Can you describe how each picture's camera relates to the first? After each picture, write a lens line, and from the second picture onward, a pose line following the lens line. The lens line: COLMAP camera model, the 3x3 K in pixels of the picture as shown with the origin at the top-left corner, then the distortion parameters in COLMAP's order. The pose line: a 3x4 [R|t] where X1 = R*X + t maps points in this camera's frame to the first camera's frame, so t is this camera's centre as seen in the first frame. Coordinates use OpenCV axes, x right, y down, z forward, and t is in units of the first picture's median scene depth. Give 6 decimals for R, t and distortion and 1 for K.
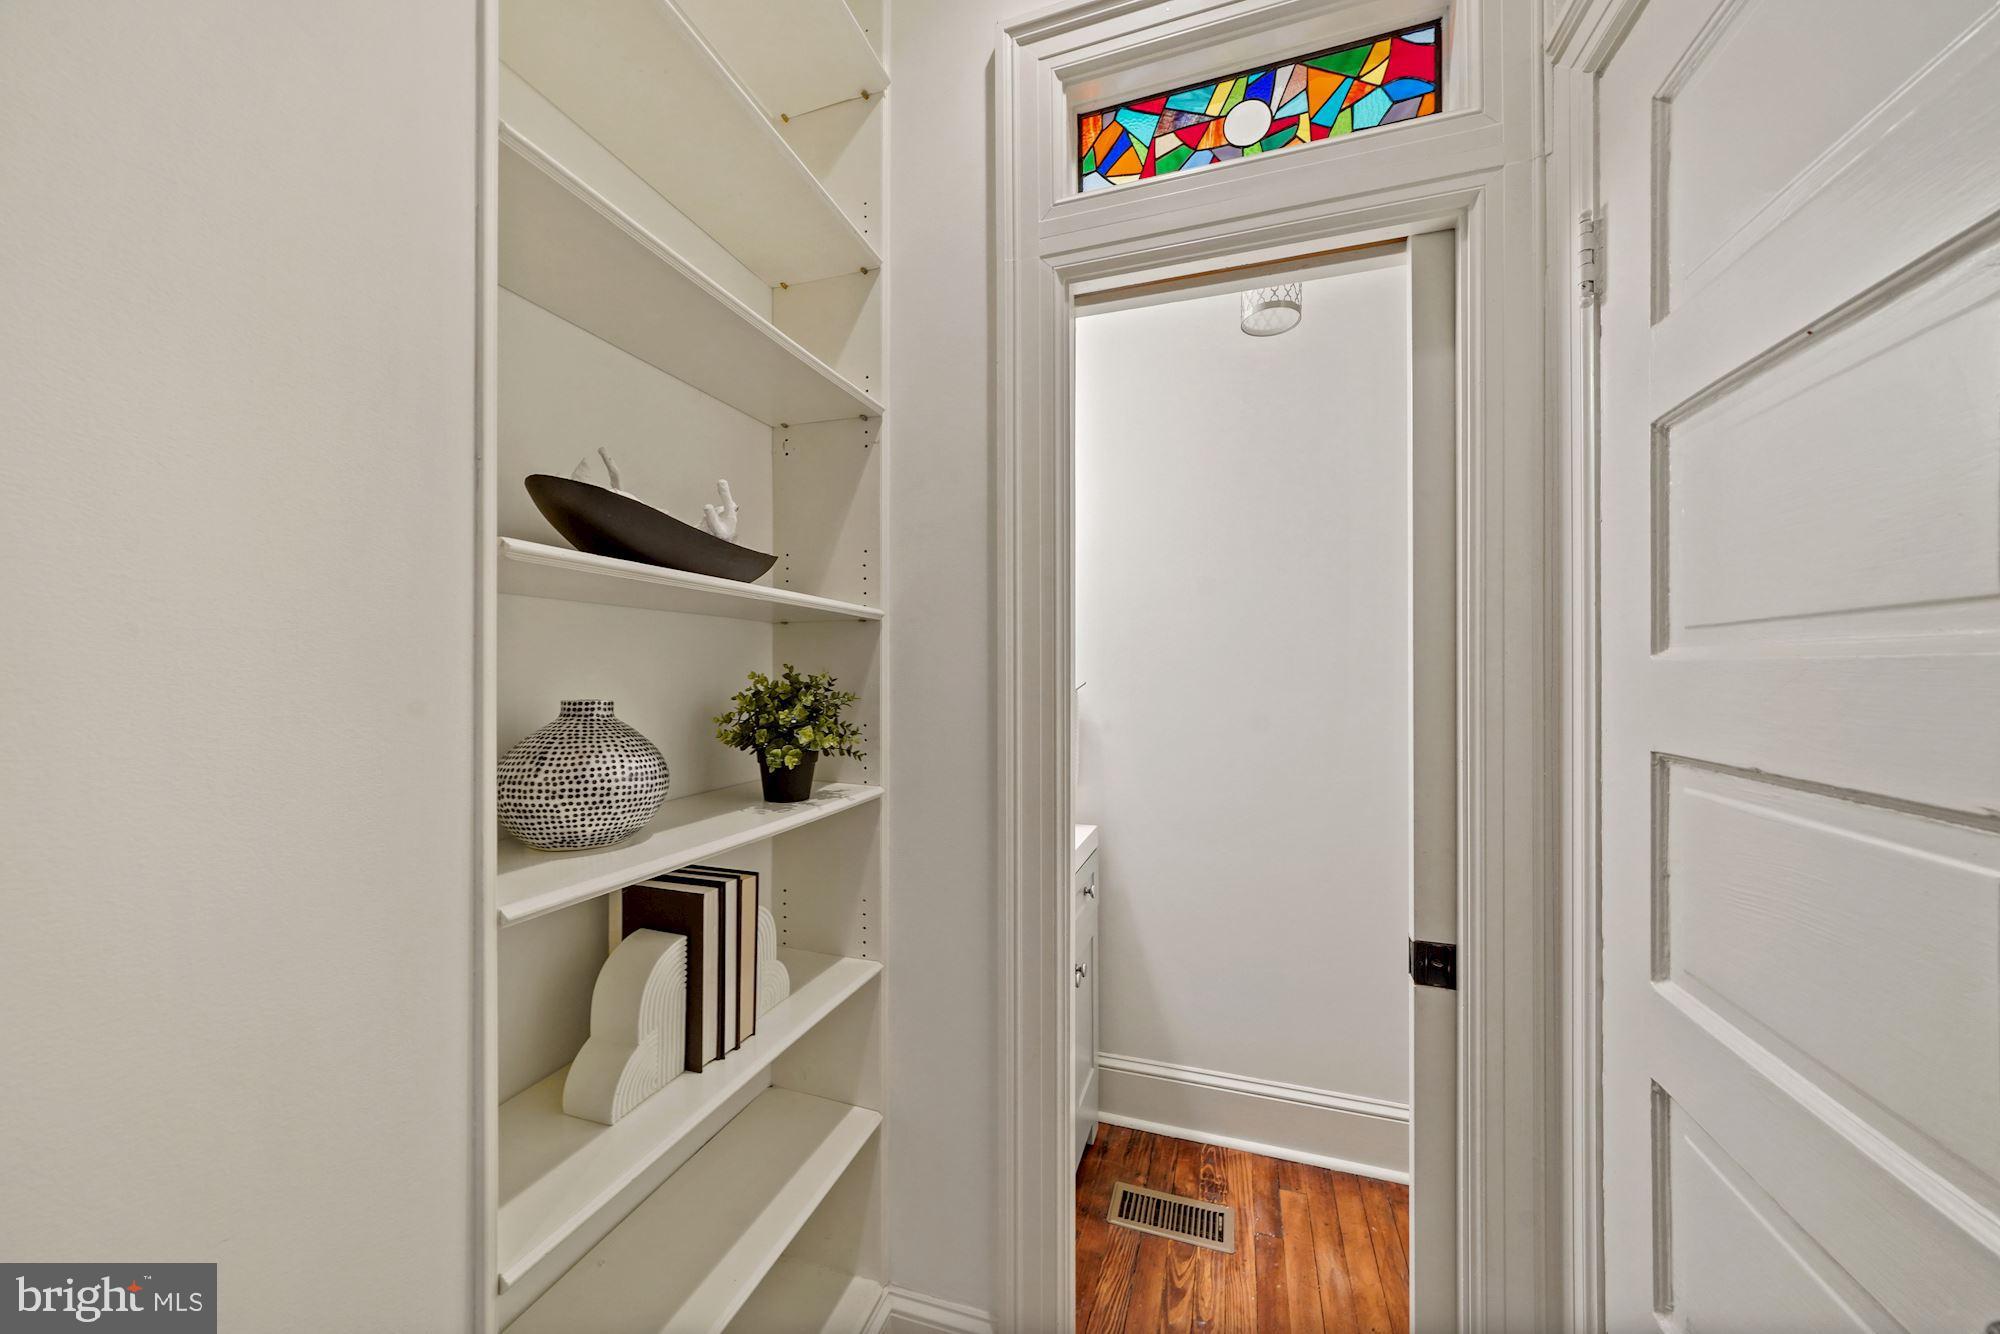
lens RADIAL K [[703.3, 0, 1005.8], [0, 703.3, 673.2], [0, 0, 1]] dist [-0.009771, 0.001648]
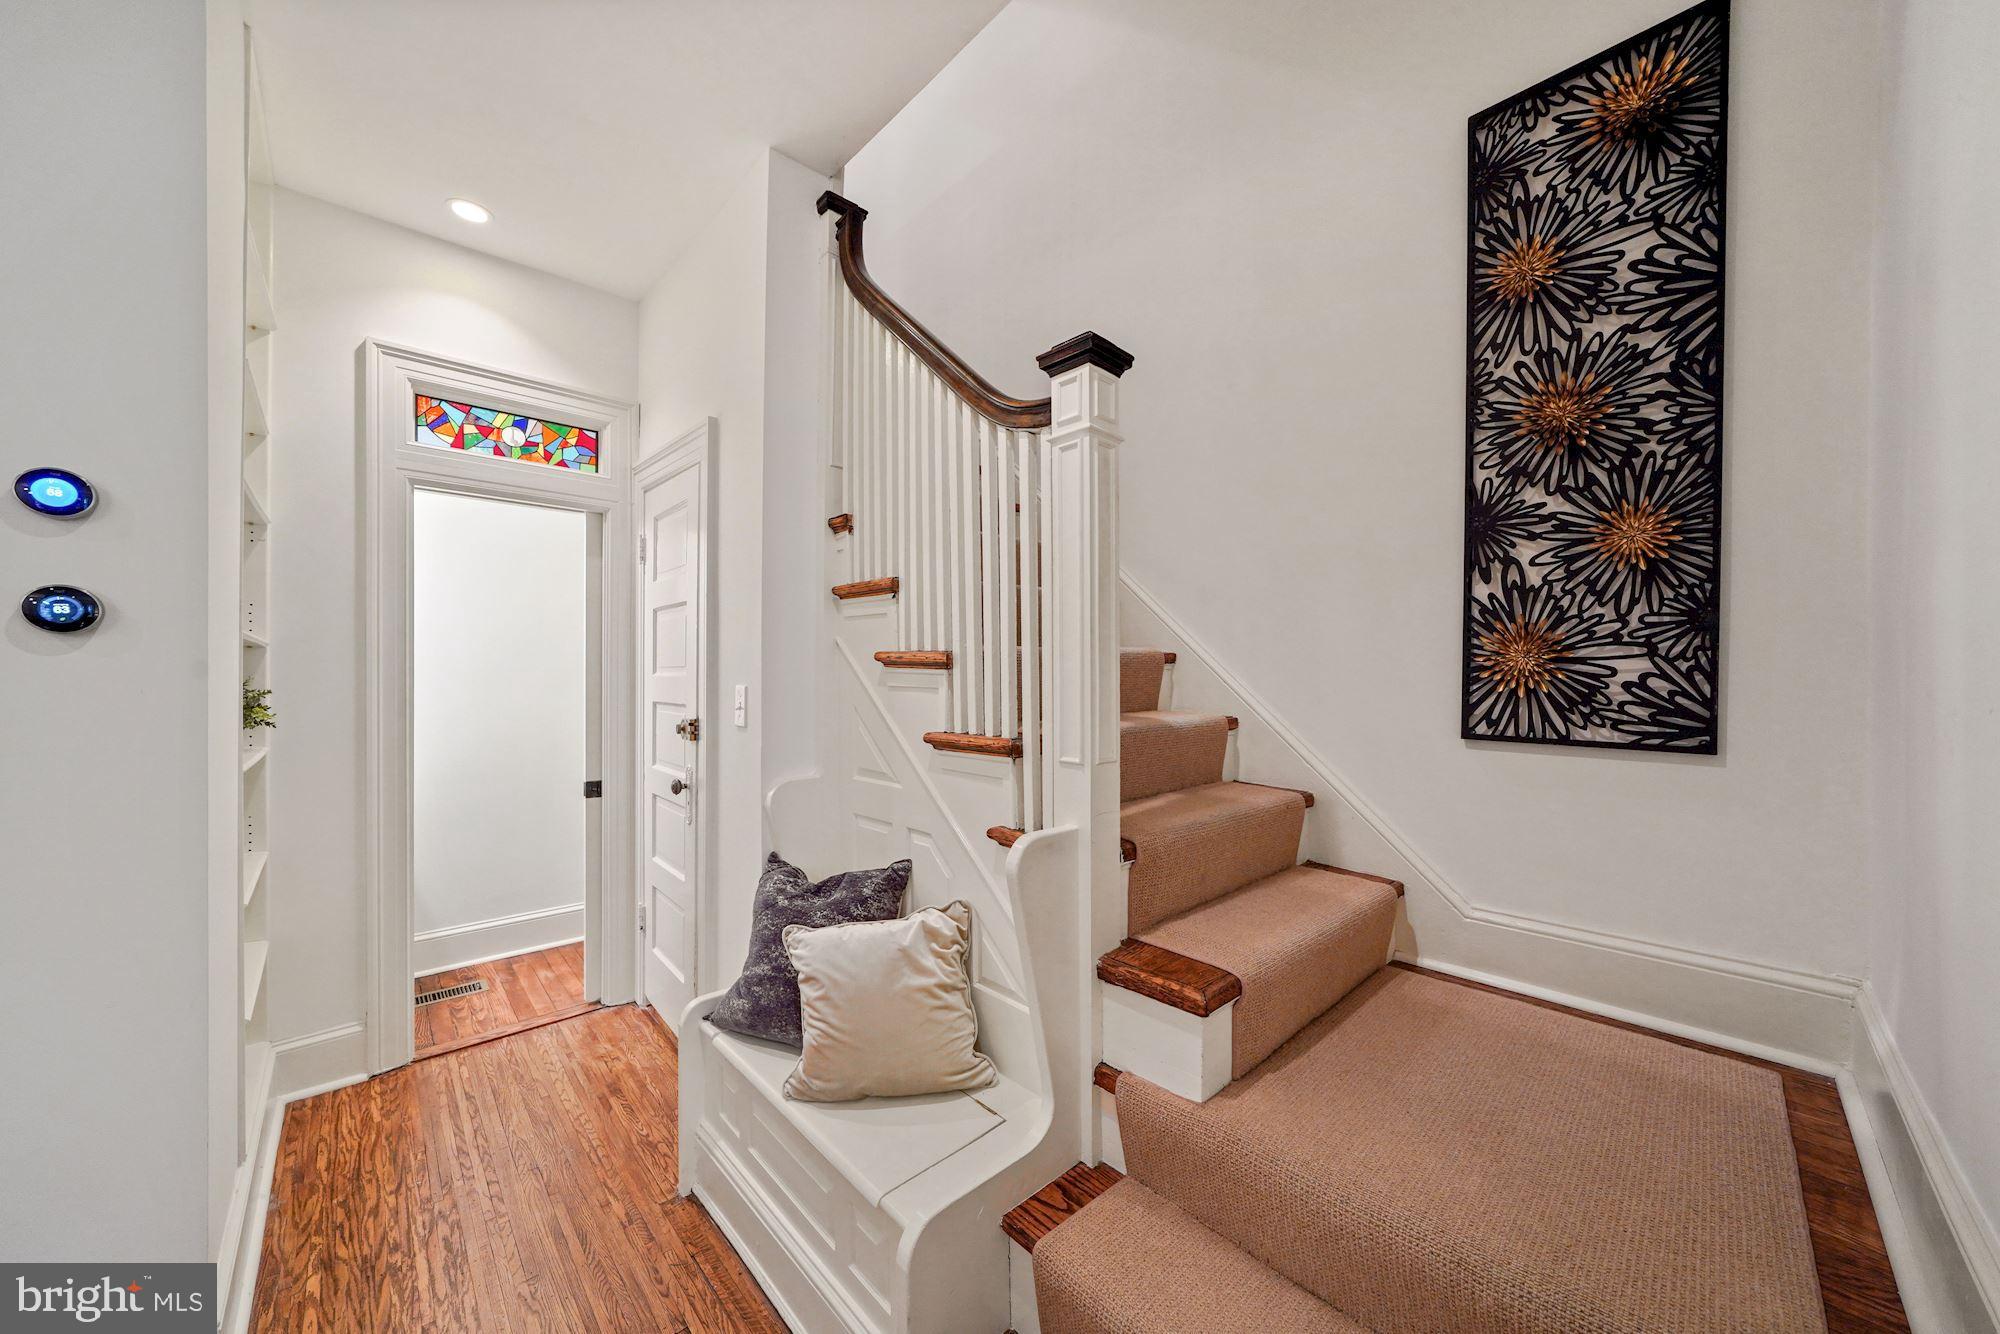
lens RADIAL K [[703.3, 0, 1012.8], [0, 703.3, 678.4], [0, 0, 1]] dist [-0.009771, 0.001648]
pose [[0.481449, 0.002224, 0.876471, -0.851589], [-0.003415, 0.999994, -0.000661, -0.005144], [-0.876467, -0.002675, 0.481454, -1.495997]]
